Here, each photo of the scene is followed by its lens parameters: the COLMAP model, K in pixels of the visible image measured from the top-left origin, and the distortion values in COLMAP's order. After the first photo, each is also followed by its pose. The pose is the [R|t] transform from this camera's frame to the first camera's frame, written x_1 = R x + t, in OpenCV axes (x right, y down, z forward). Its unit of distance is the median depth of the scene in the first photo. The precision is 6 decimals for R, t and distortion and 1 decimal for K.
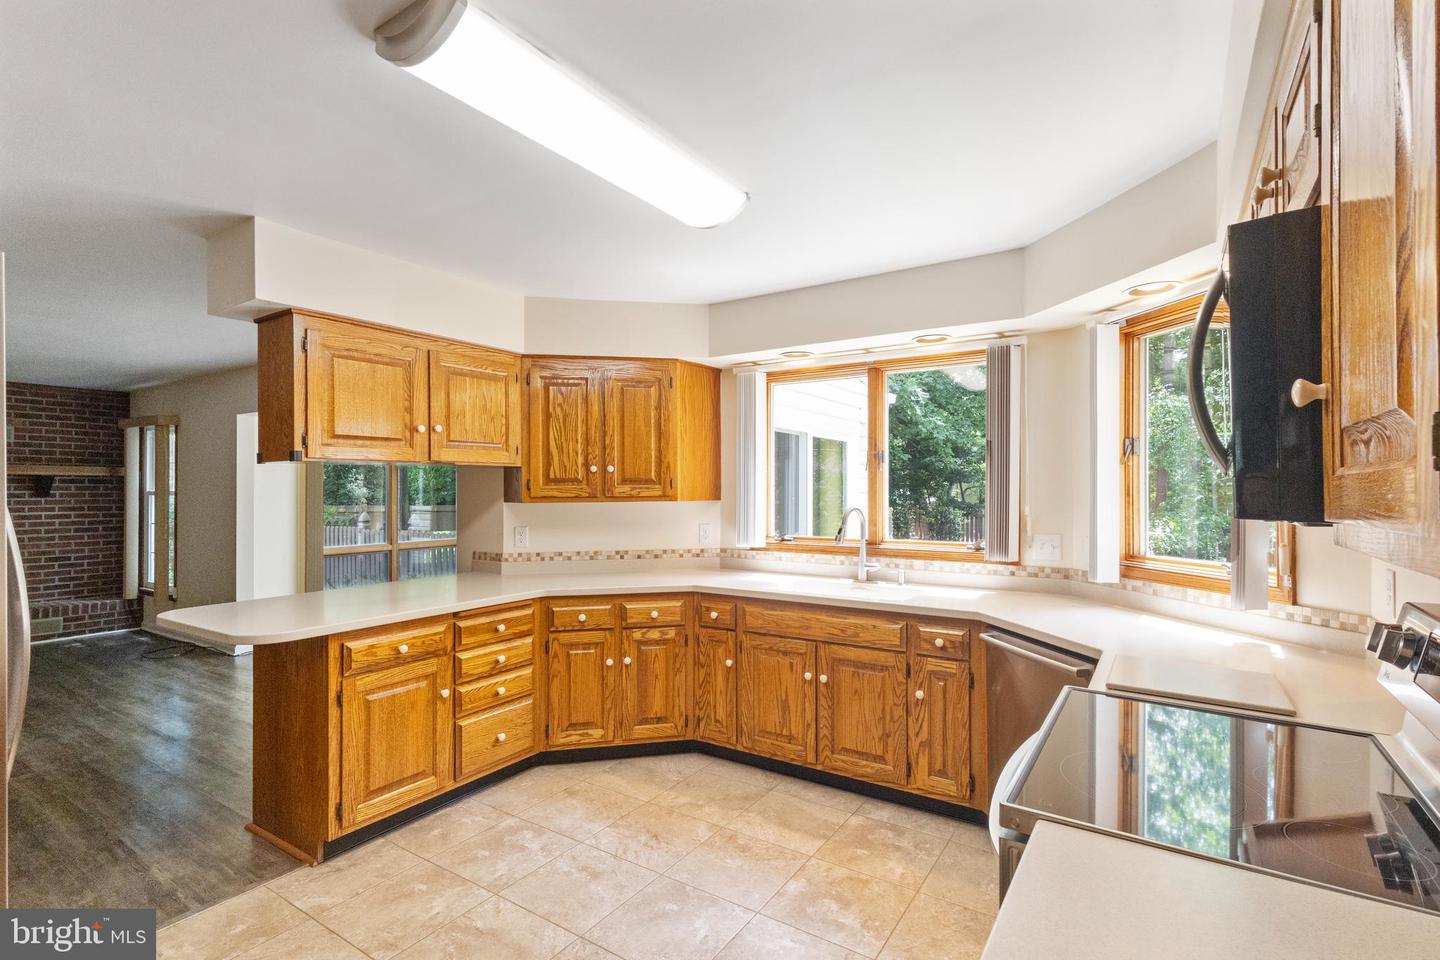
lens RADIAL K [[679.7, 0, 718.2], [0, 679.7, 489.7], [0, 0, 1]] dist [0.002190, 0.000611]
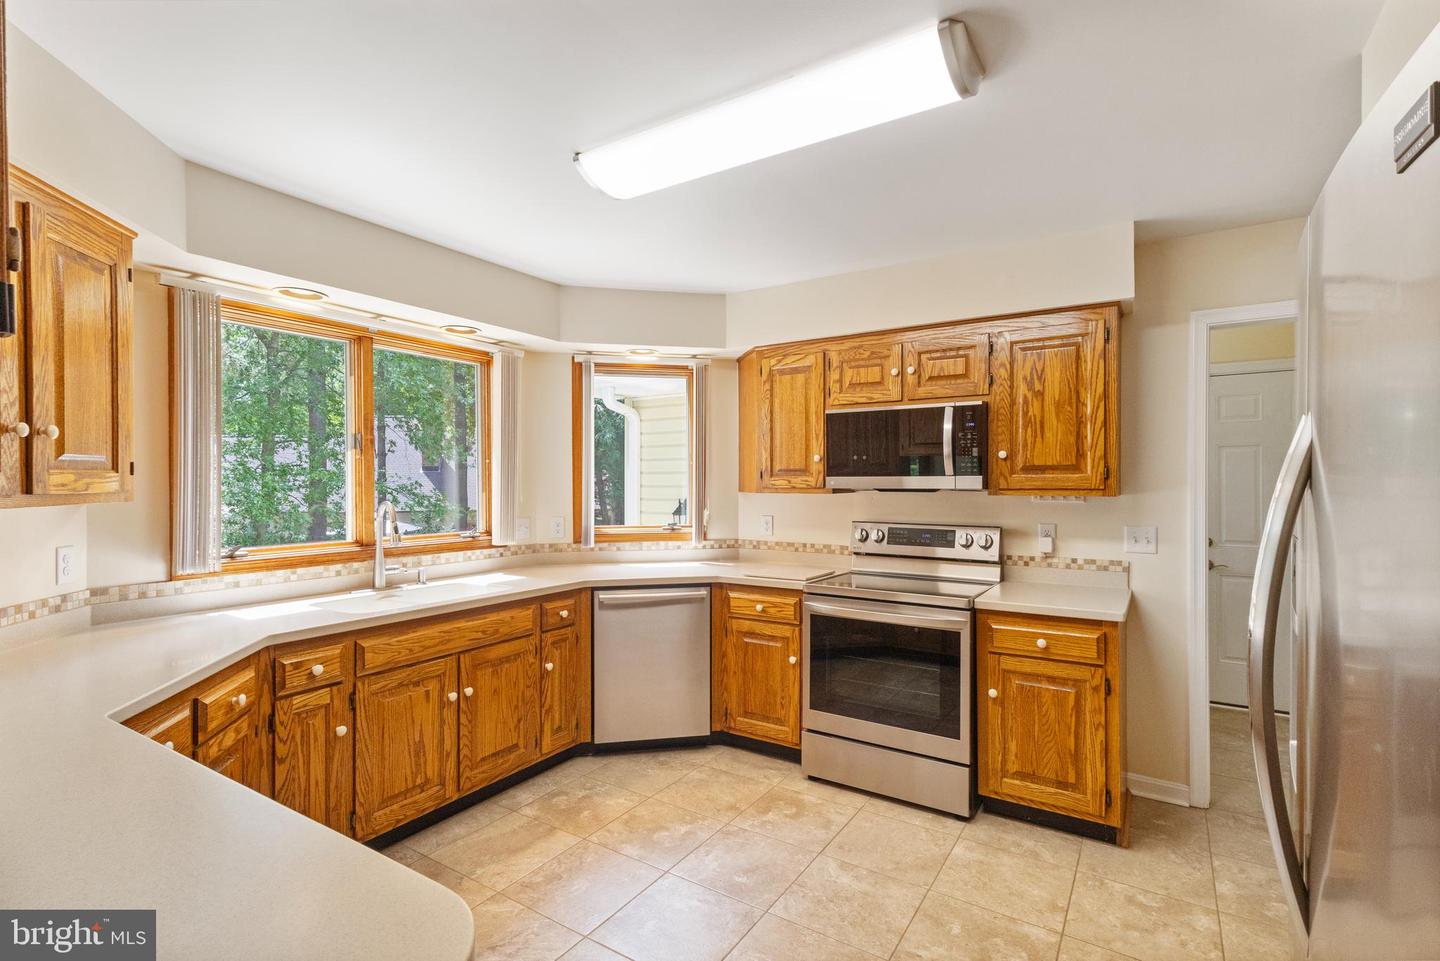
lens RADIAL K [[678.2, 0, 724.1], [0, 678.2, 486.0], [0, 0, 1]] dist [0.008550, -0.000330]
pose [[-0.023255, -0.004563, 0.999719, -0.670610], [0.002618, 0.999986, 0.004625, 0.003732], [-0.999726, 0.002725, -0.023243, 0.614742]]
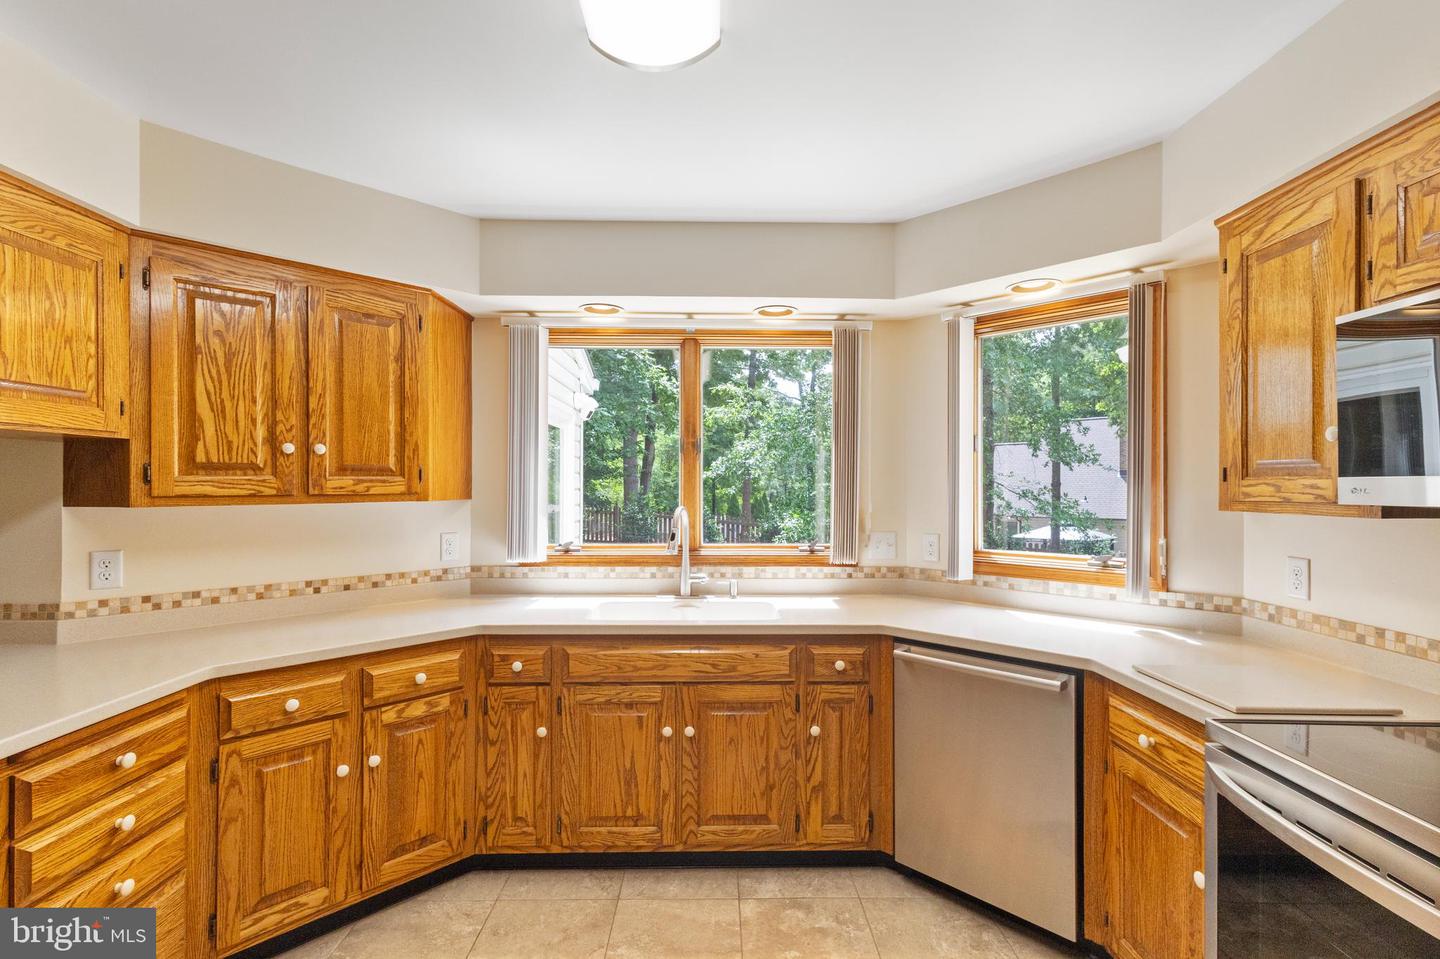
lens RADIAL K [[678.2, 0, 724.1], [0, 678.2, 485.0], [0, 0, 1]] dist [0.008550, -0.000330]
pose [[0.823076, 0.004517, 0.567914, -0.223536], [-0.003200, 0.999989, -0.003315, 0.002591], [-0.567923, 0.000911, 0.823081, 0.312517]]
